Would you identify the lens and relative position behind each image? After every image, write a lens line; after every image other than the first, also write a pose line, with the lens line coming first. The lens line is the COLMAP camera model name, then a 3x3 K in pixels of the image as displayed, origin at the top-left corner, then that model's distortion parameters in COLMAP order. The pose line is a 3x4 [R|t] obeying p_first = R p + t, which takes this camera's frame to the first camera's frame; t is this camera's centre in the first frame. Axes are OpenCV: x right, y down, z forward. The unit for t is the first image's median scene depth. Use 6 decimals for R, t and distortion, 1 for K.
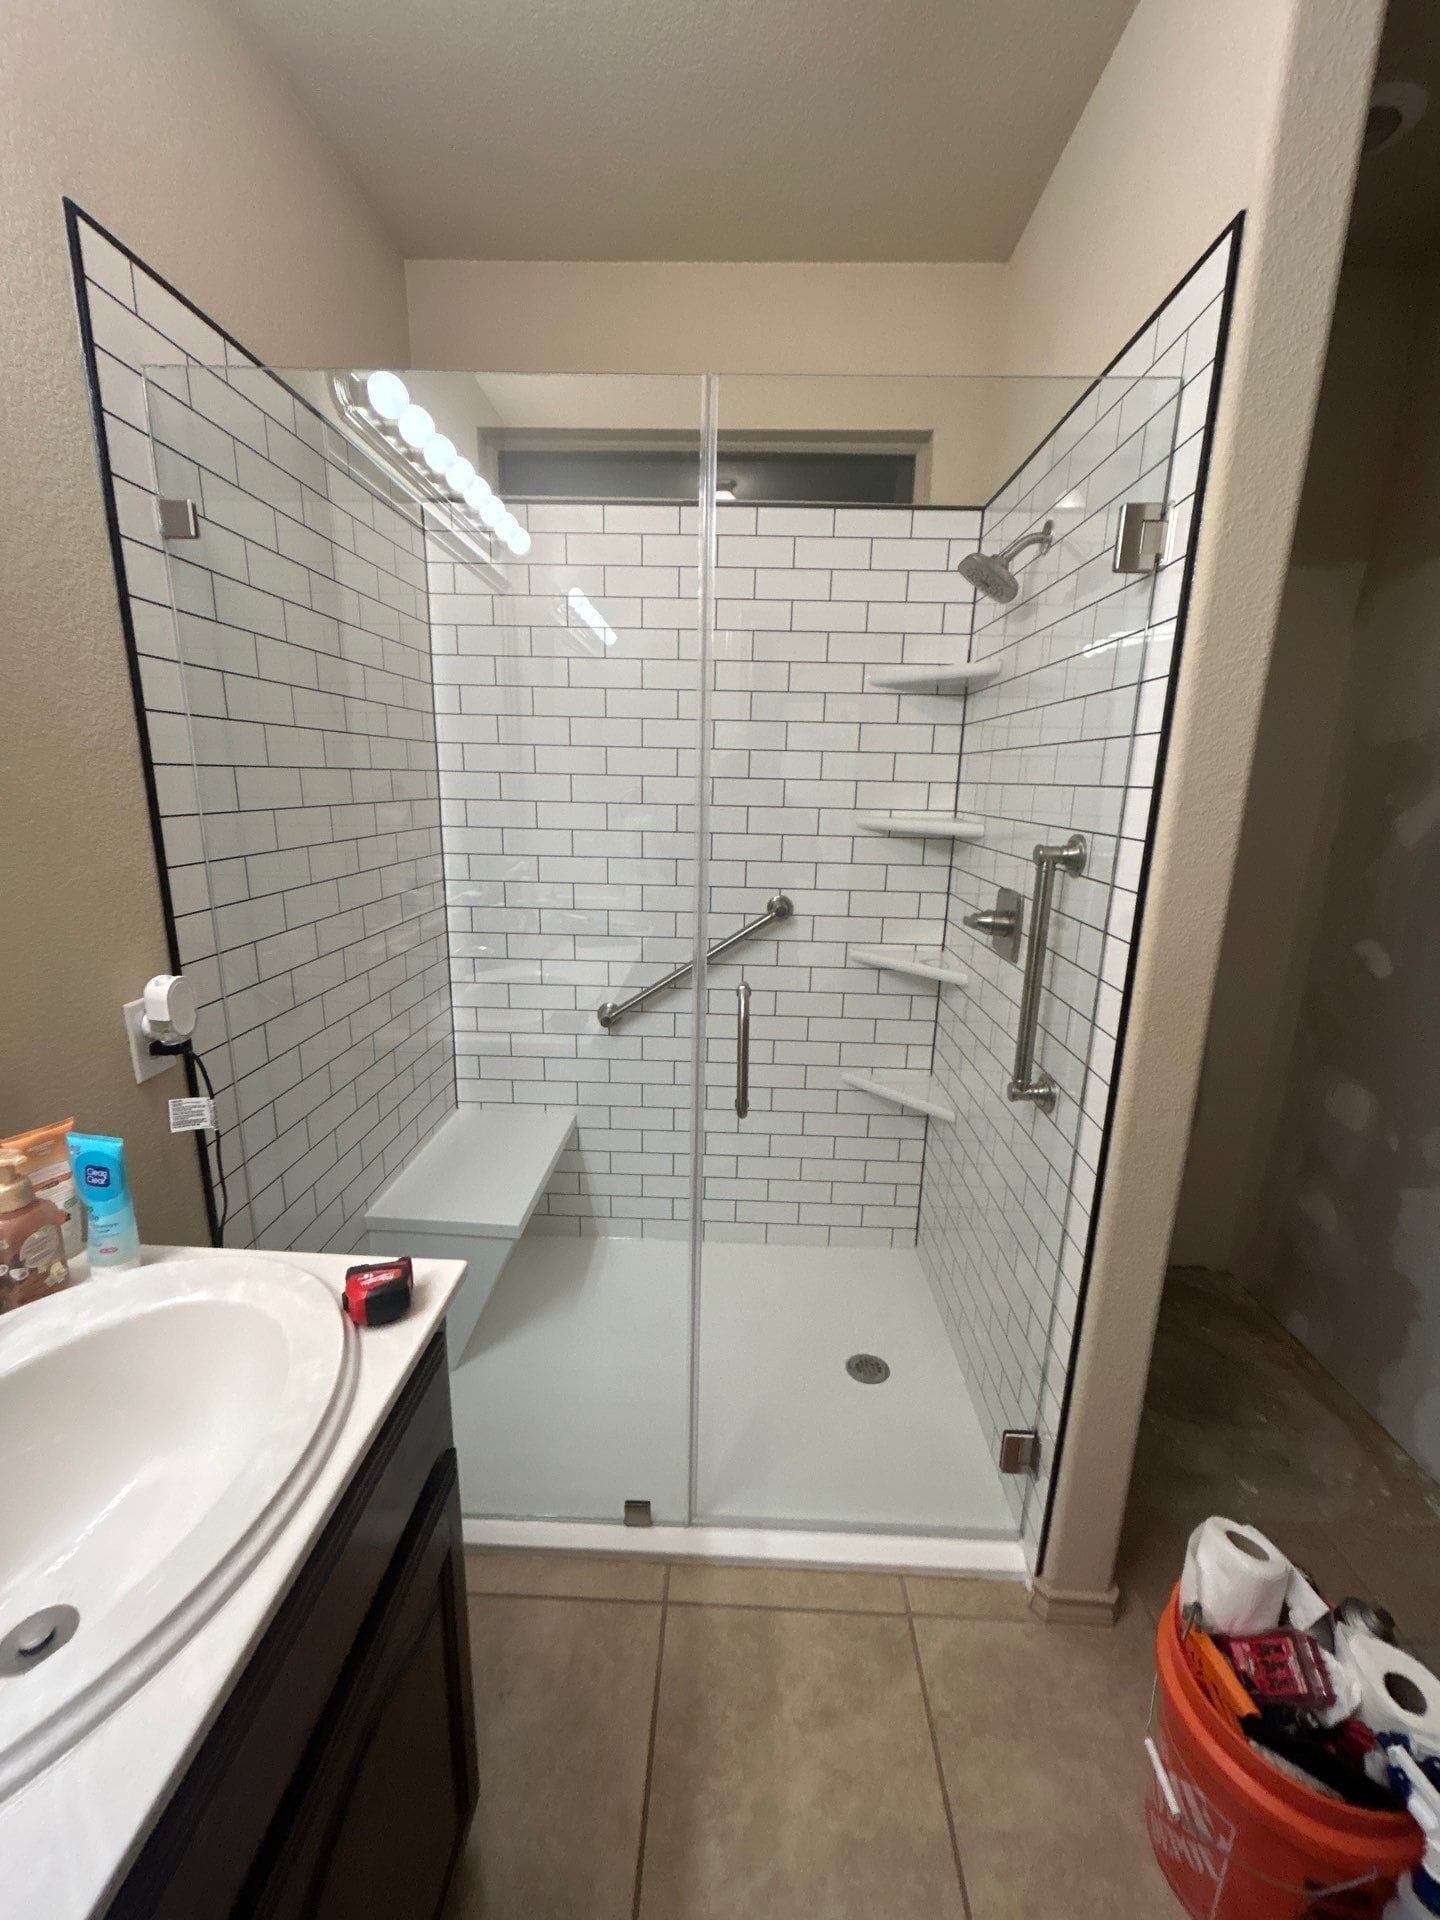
lens RADIAL K [[755.7, 0, 725.9], [0, 755.7, 955.5], [0, 0, 1]] dist [-0.000635, -0.000163]
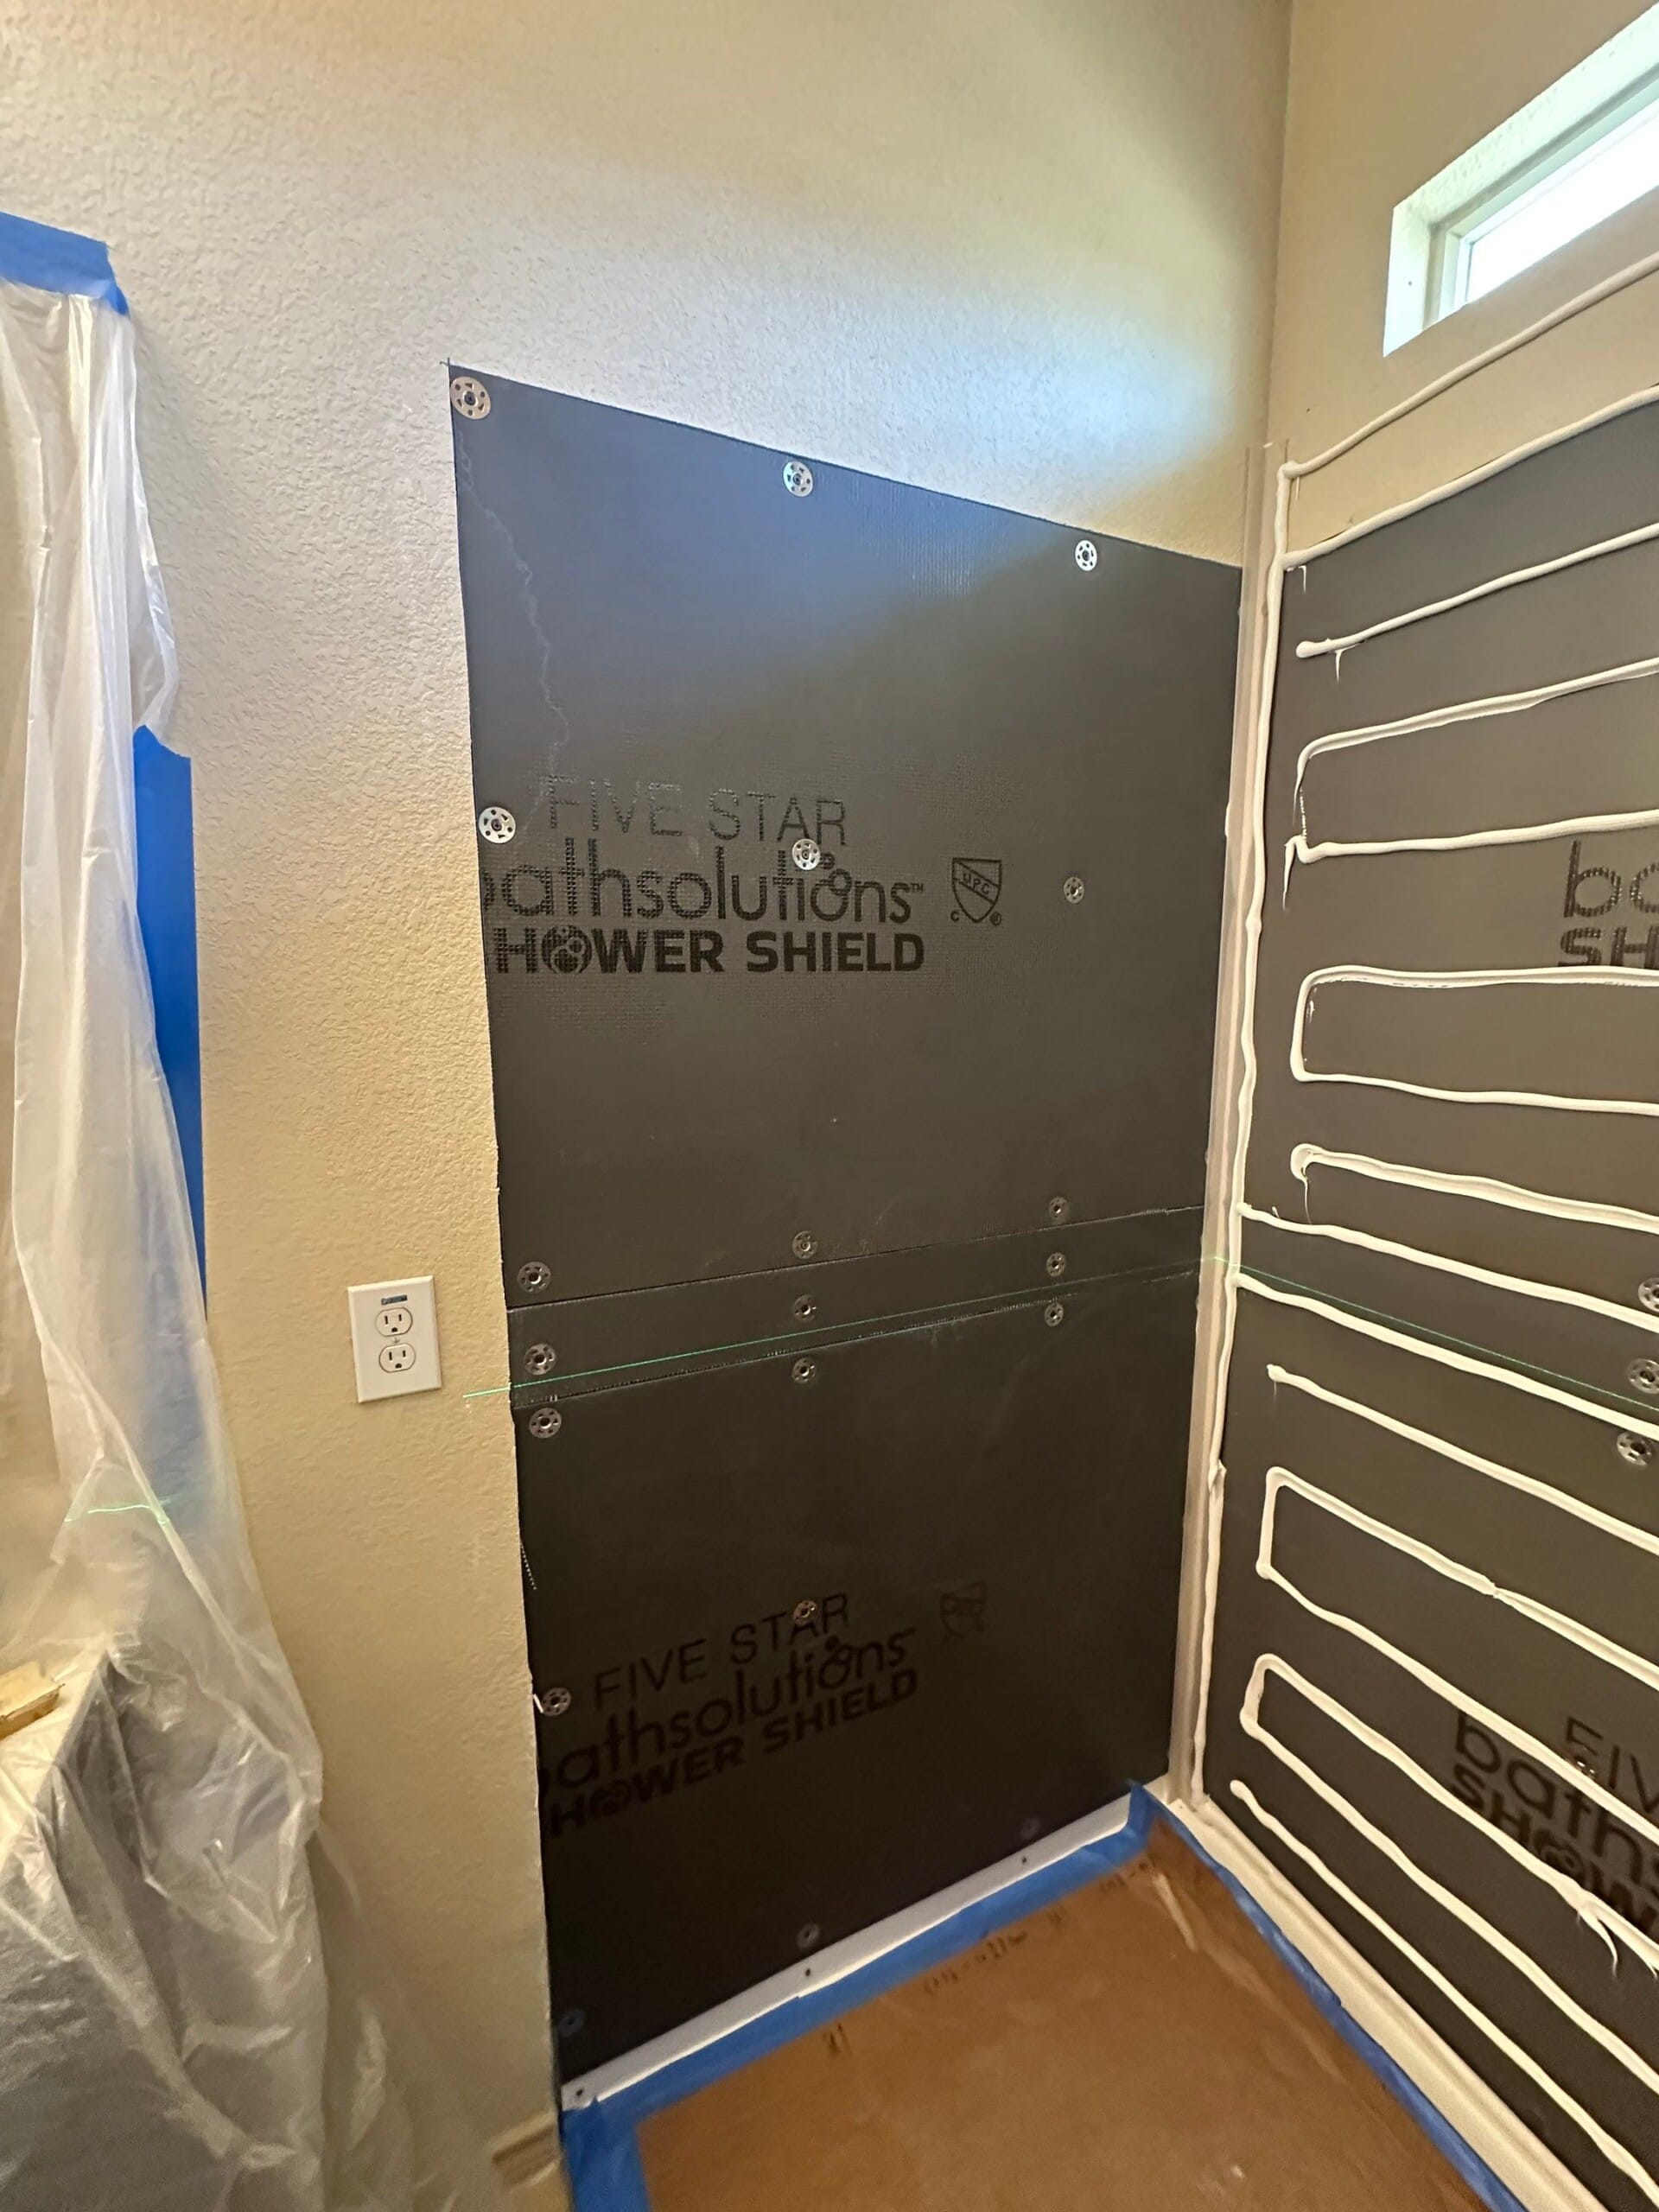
lens RADIAL K [[892.8, 0, 824.0], [0, 892.8, 1095.2], [0, 0, 1]] dist [-0.003037, 0.000196]
pose [[0.445716, 0.108552, -0.888569, 0.071130], [-0.192983, 0.980932, 0.023033, -0.151263], [0.874125, 0.161213, 0.458165, 0.709420]]
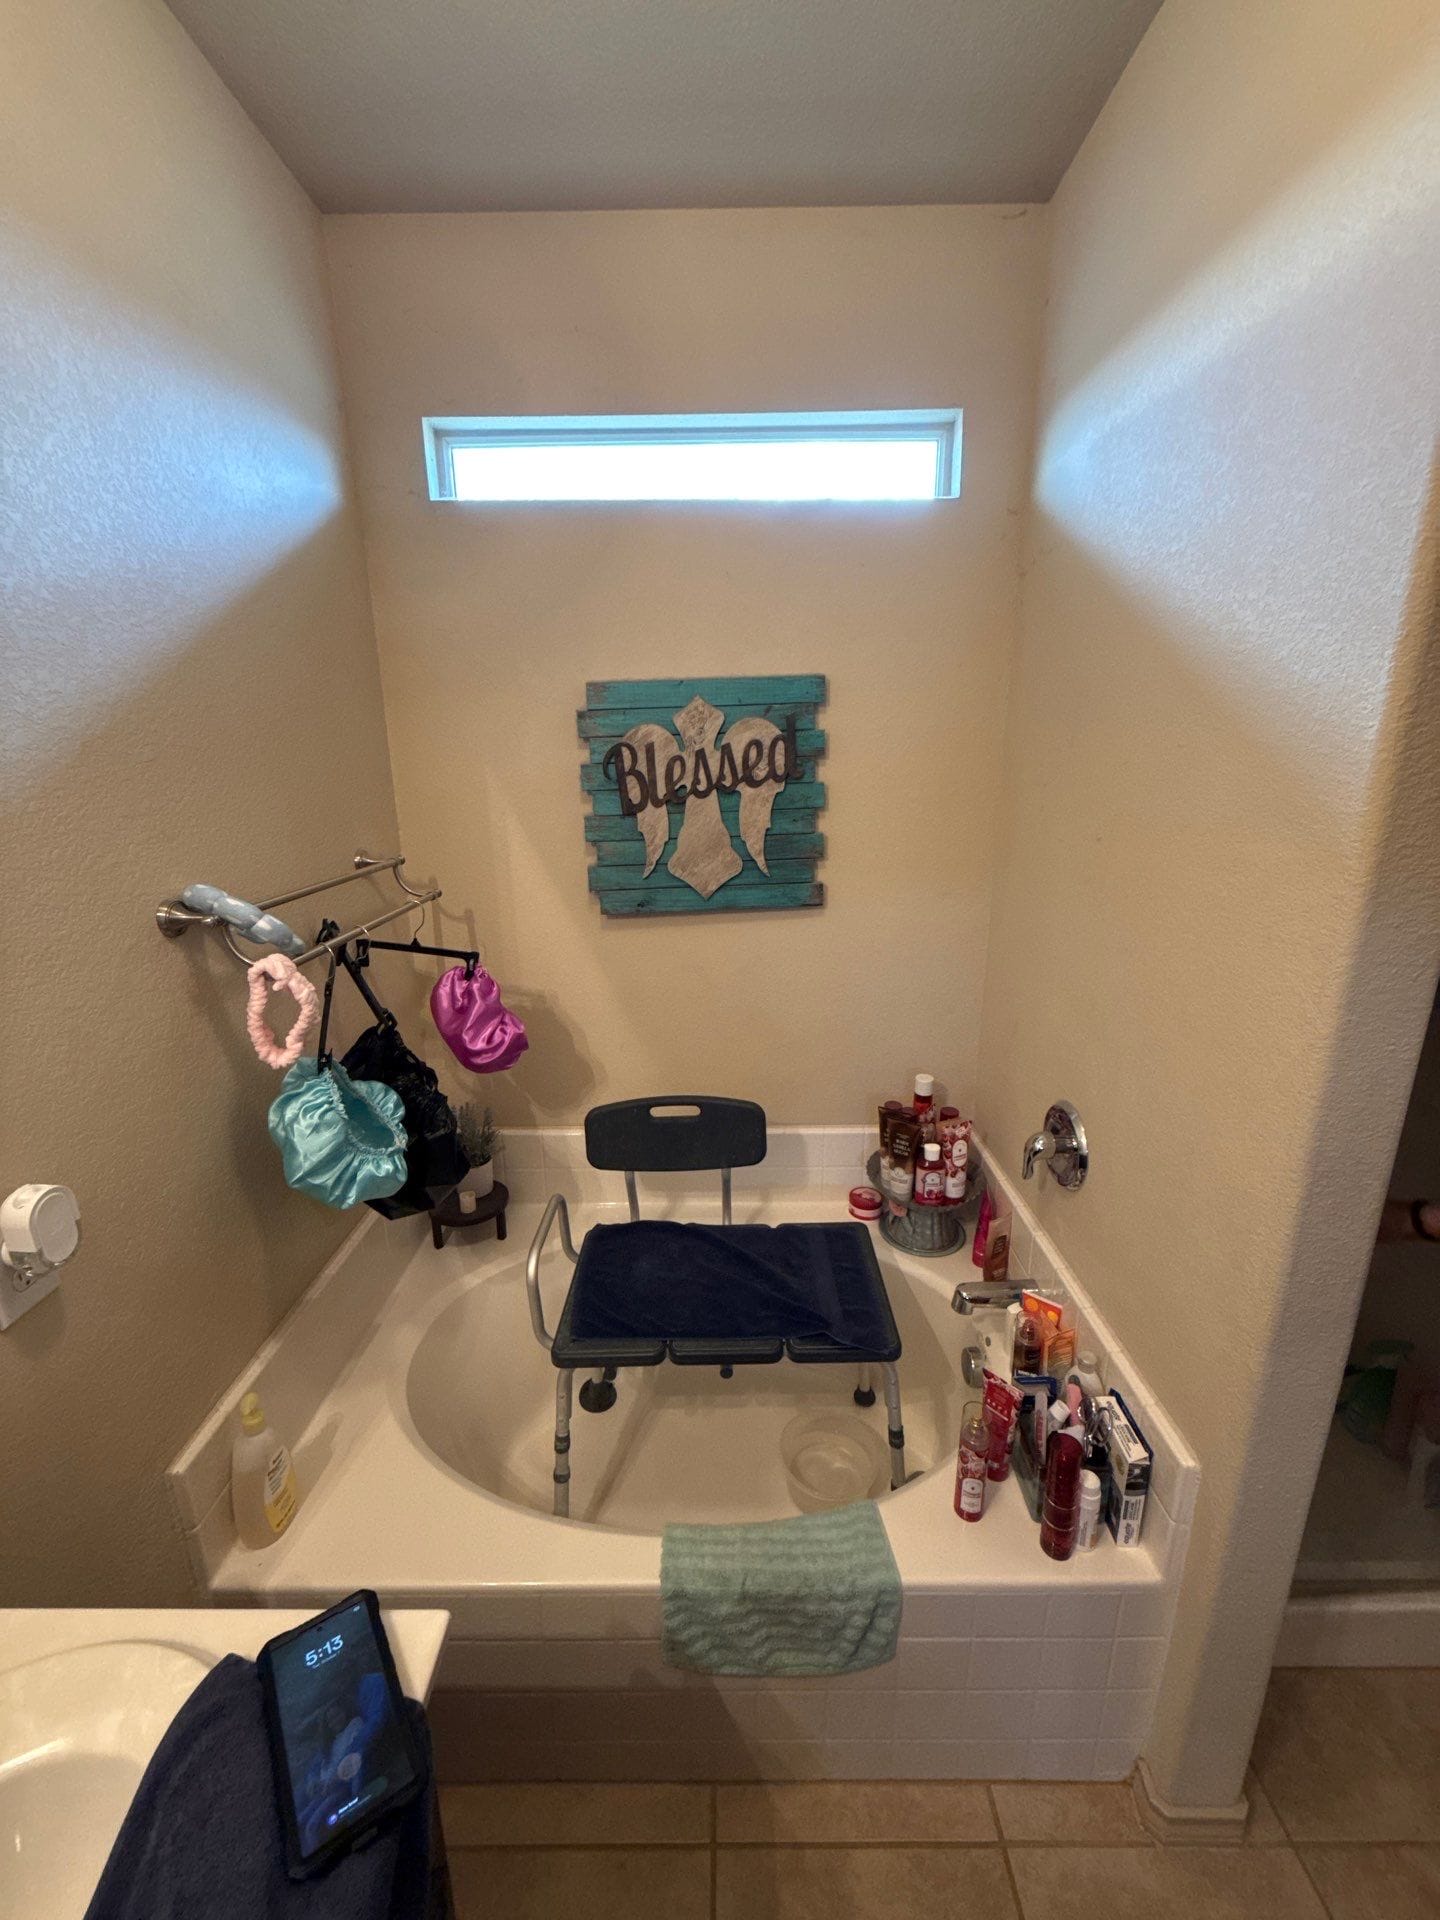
lens RADIAL K [[755.7, 0, 725.9], [0, 755.7, 955.5], [0, 0, 1]] dist [-0.000635, -0.000163]
pose [[0.999109, -0.038337, 0.017677, -0.041304], [0.037826, 0.998881, 0.028396, -0.146949], [-0.018745, -0.027702, 0.999440, 0.179387]]
